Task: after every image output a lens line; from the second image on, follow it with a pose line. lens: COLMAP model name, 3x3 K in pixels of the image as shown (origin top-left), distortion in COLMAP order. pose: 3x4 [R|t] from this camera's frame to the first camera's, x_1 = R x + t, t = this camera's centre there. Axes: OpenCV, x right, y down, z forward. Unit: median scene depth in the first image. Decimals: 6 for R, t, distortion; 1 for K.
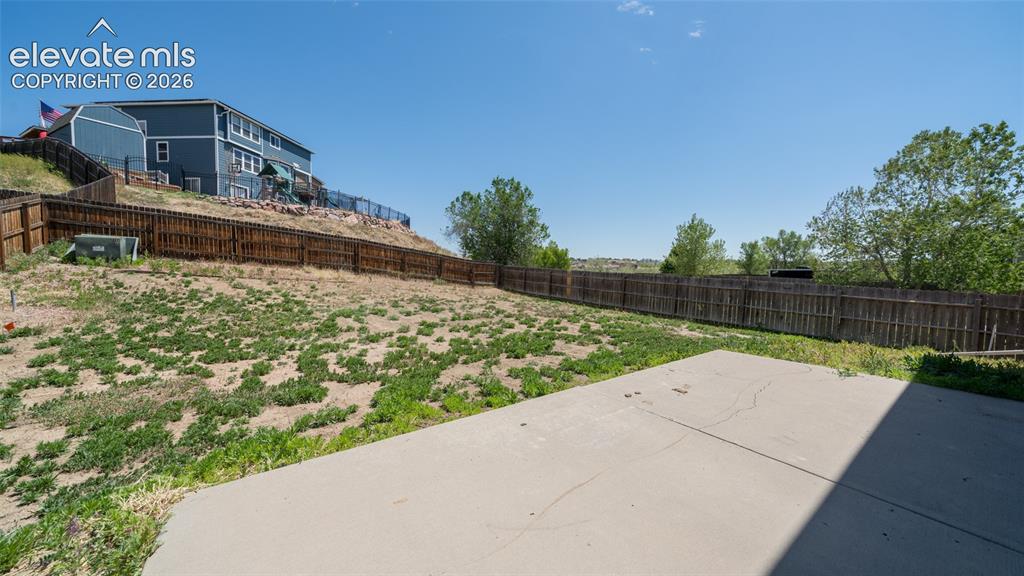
lens RADIAL K [[354.2, 0, 513.4], [0, 354.2, 288.3], [0, 0, 1]] dist [-0.007003, -0.000131]
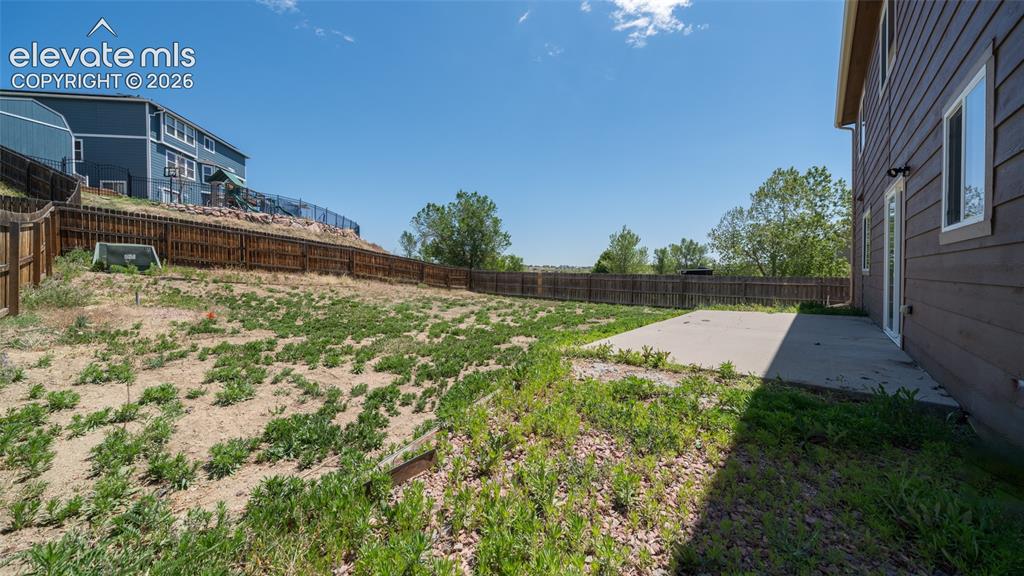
lens RADIAL K [[354.2, 0, 511.1], [0, 354.2, 285.7], [0, 0, 1]] dist [-0.007003, -0.000131]
pose [[0.976408, -0.027909, 0.214125, -0.146931], [0.034351, 0.999060, -0.026424, 0.016159], [-0.213186, 0.033156, 0.976449, -0.103282]]
